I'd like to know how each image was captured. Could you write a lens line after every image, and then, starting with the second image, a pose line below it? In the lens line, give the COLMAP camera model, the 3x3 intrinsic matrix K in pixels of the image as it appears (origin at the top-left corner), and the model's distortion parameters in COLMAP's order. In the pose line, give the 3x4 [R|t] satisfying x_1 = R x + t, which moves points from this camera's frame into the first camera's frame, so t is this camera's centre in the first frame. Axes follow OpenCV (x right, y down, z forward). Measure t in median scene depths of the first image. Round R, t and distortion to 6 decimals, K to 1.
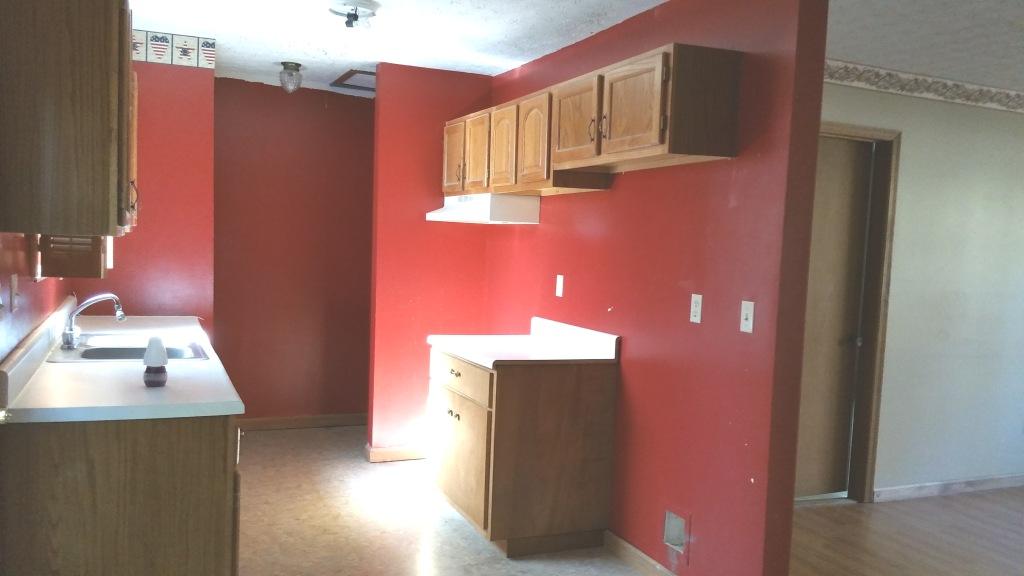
lens RADIAL K [[858.1, 0, 527.6], [0, 858.1, 304.6], [0, 0, 1]] dist [0.246003, -0.333805]
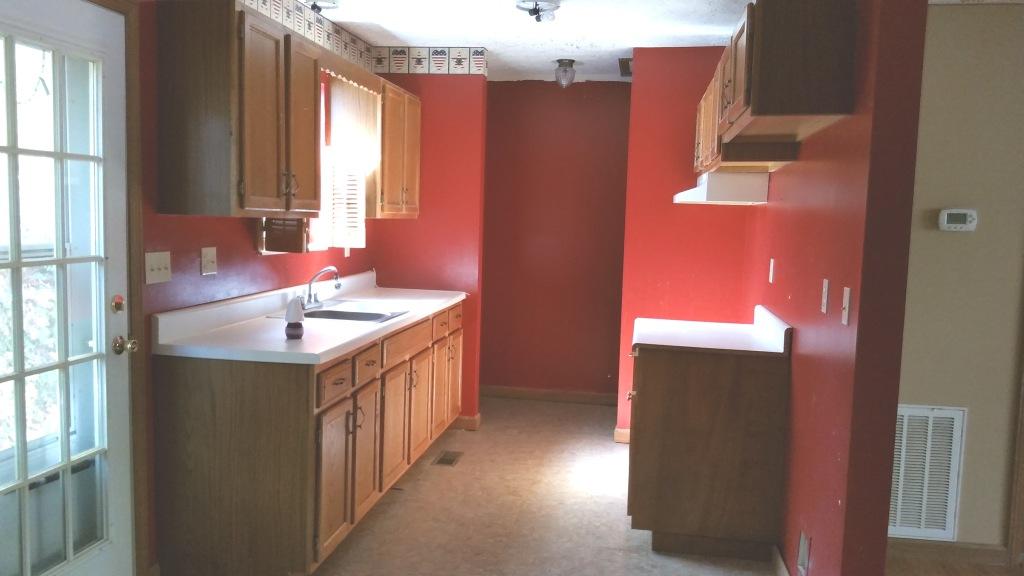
lens RADIAL K [[858.1, 0, 527.6], [0, 858.1, 304.6], [0, 0, 1]] dist [0.246003, -0.333805]
pose [[0.854765, 0.041713, -0.517336, 0.289654], [-0.038314, 0.999117, 0.017255, 0.006809], [0.517599, 0.005072, 0.855608, 0.084027]]
